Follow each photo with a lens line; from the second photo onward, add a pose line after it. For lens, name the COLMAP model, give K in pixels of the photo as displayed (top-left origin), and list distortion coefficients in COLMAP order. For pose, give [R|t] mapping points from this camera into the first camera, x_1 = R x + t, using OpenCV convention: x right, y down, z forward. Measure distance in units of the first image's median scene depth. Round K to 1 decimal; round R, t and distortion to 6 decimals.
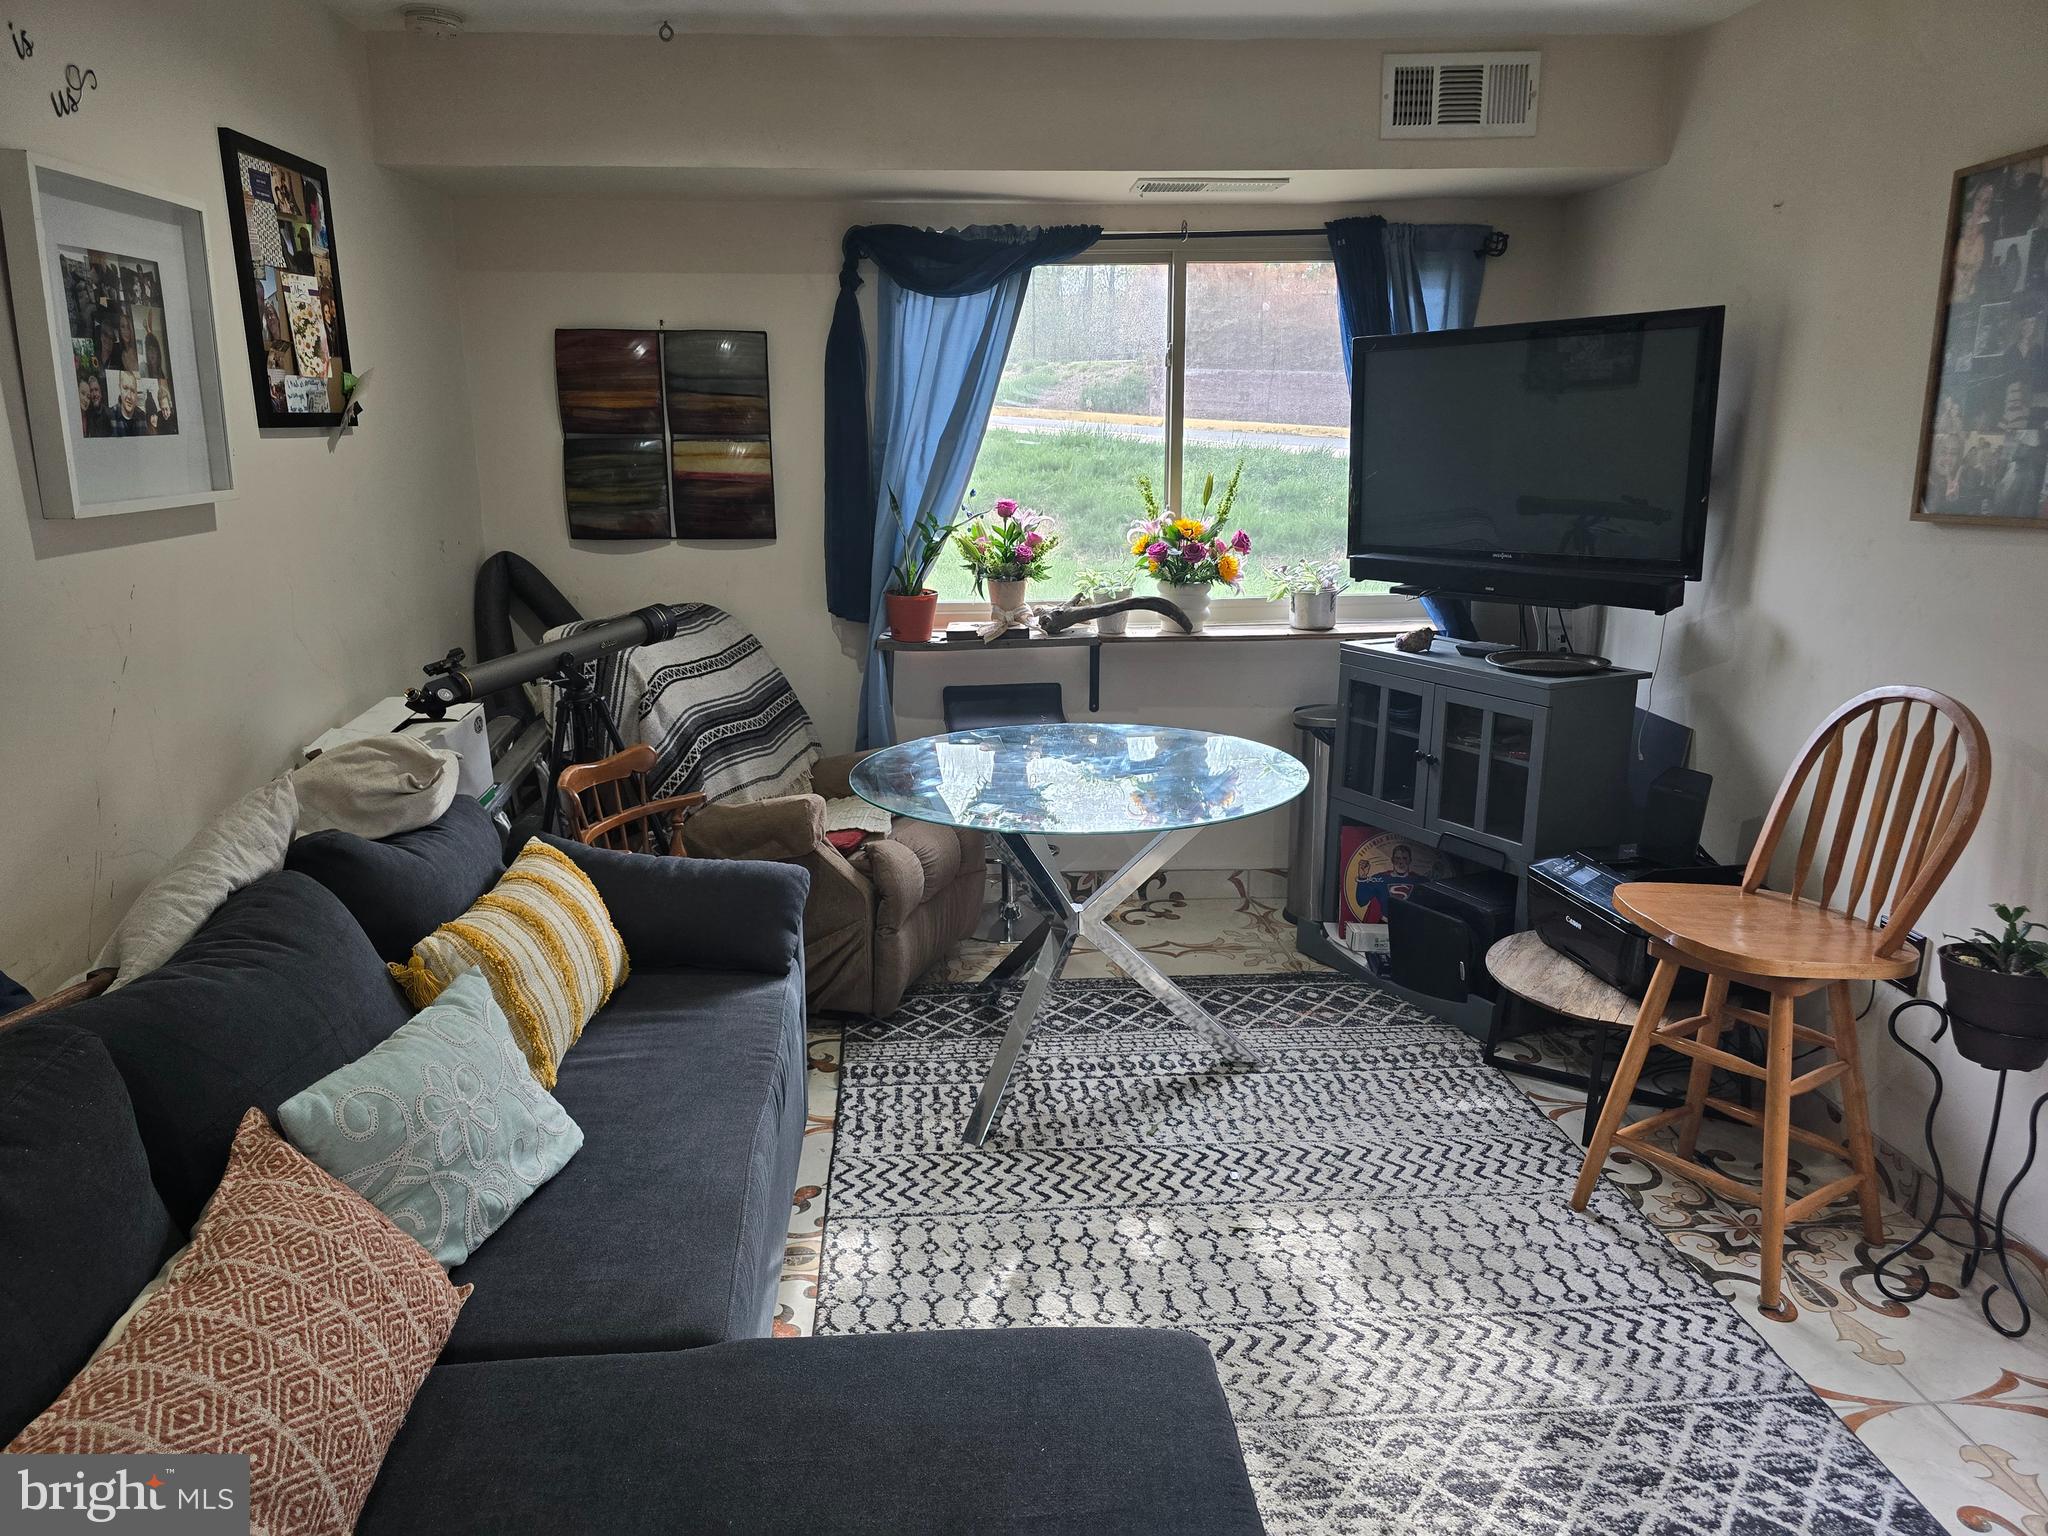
lens RADIAL K [[1406.4, 0, 1033.7], [0, 1406.4, 762.5], [0, 0, 1]] dist [0.066605, -0.060375]
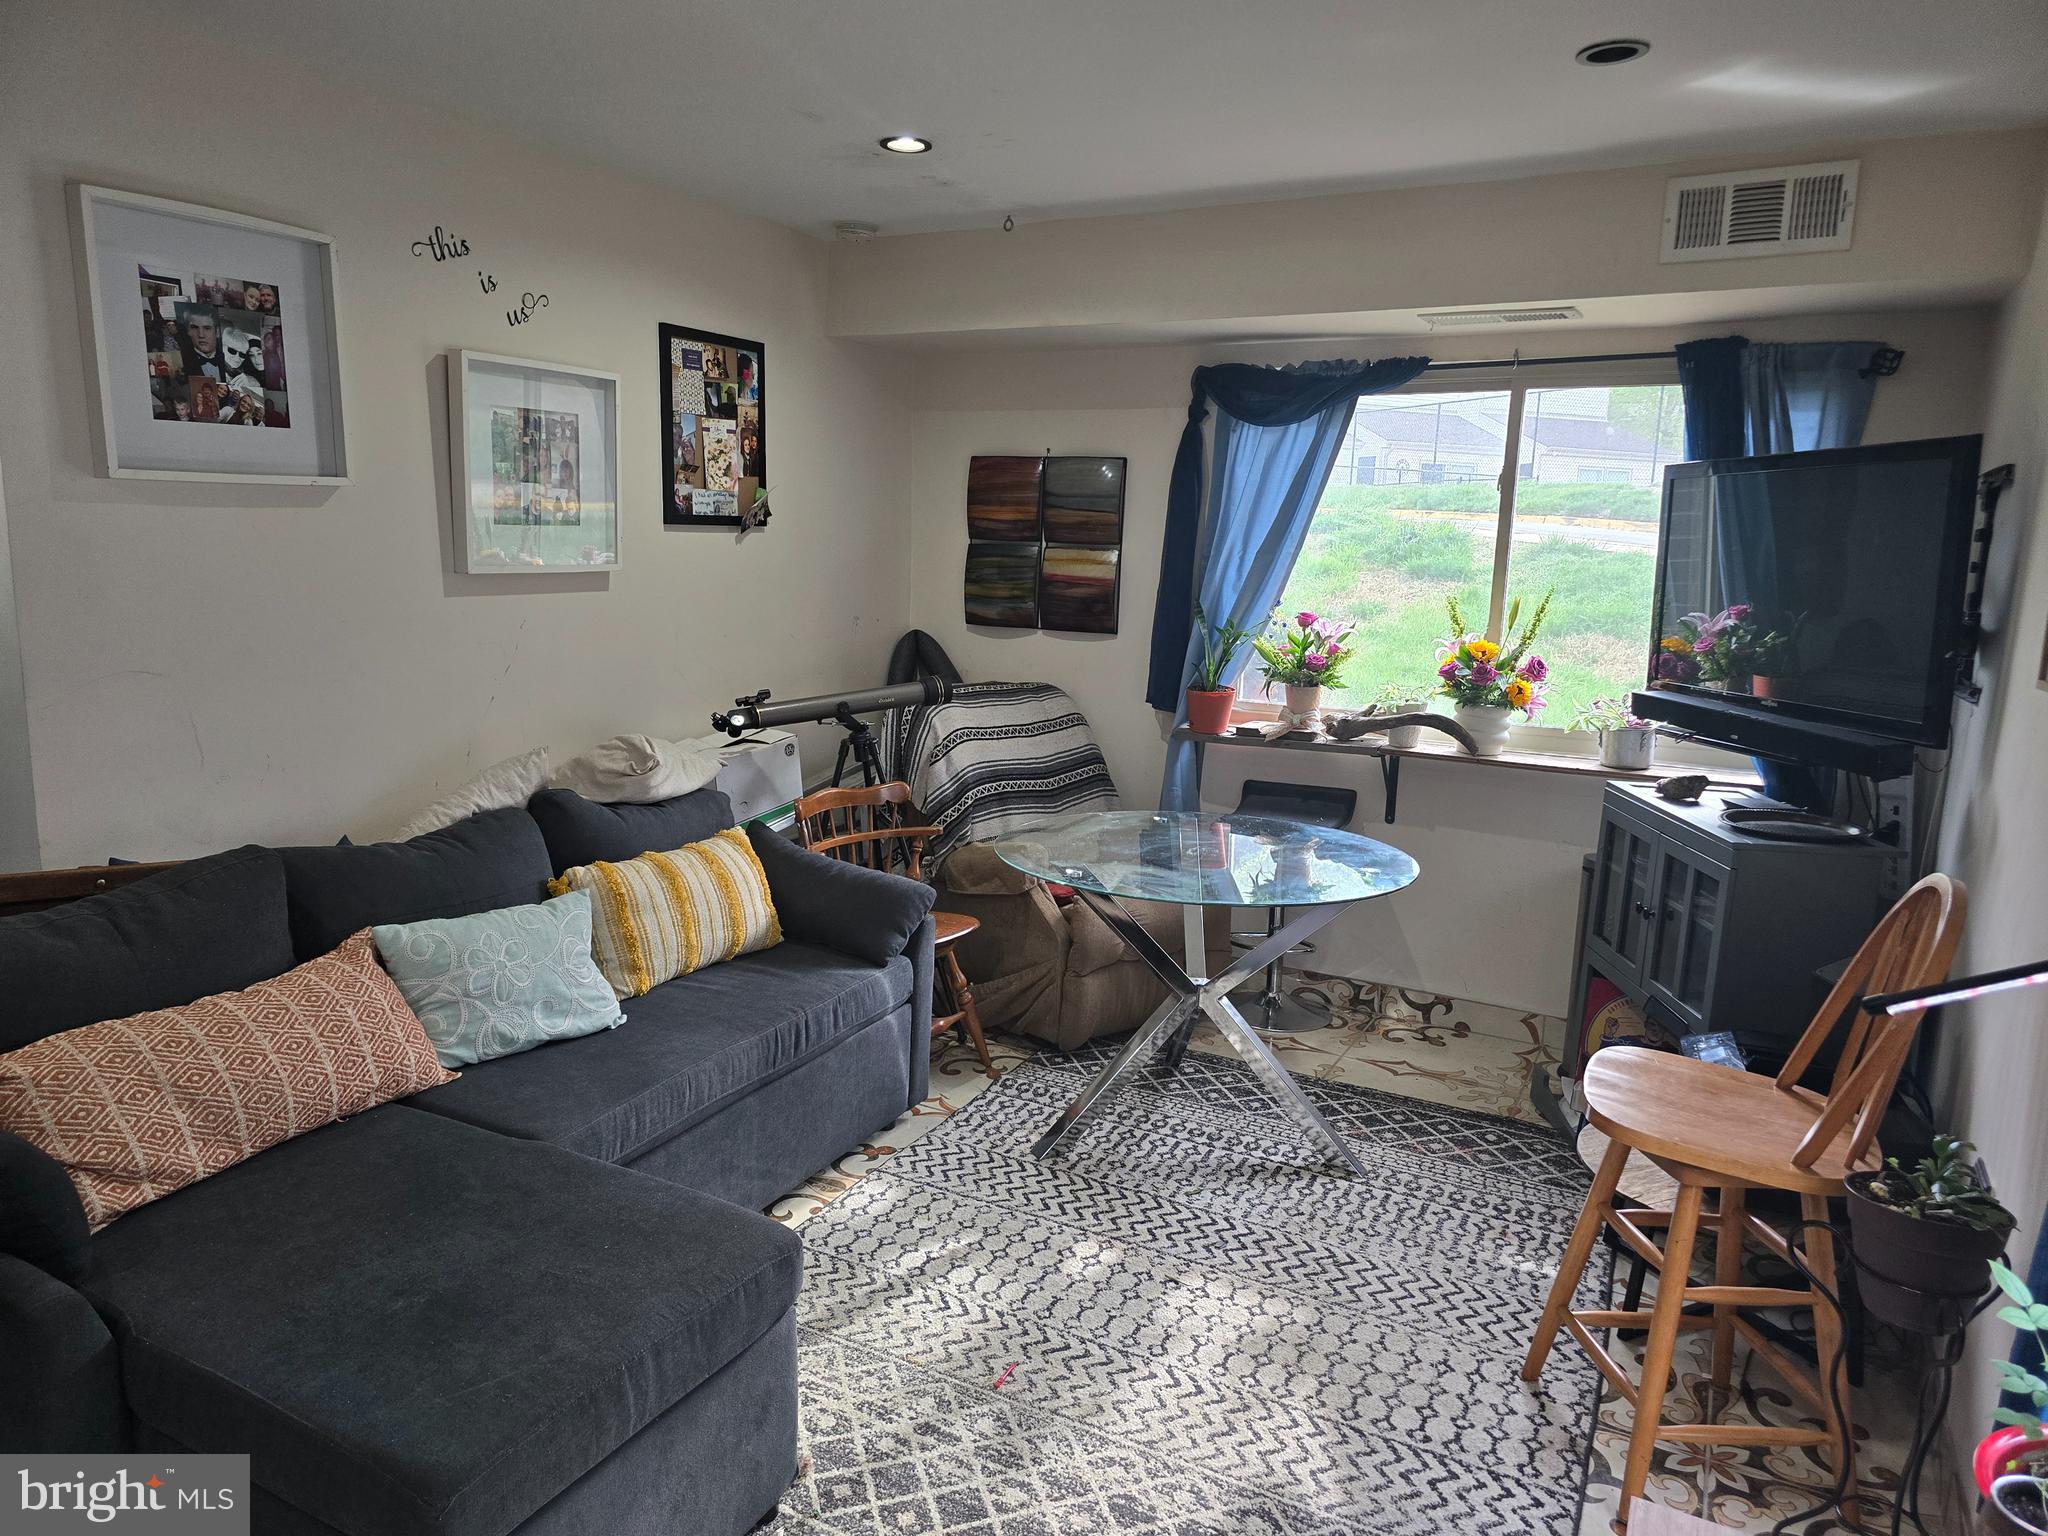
lens RADIAL K [[1406.4, 0, 1001.6], [0, 1406.4, 779.9], [0, 0, 1]] dist [0.066605, -0.060375]
pose [[0.845834, 0.123223, -0.519019, 0.412004], [-0.157984, 0.987172, -0.023094, 0.000052], [0.509515, 0.101531, 0.854451, -0.017147]]
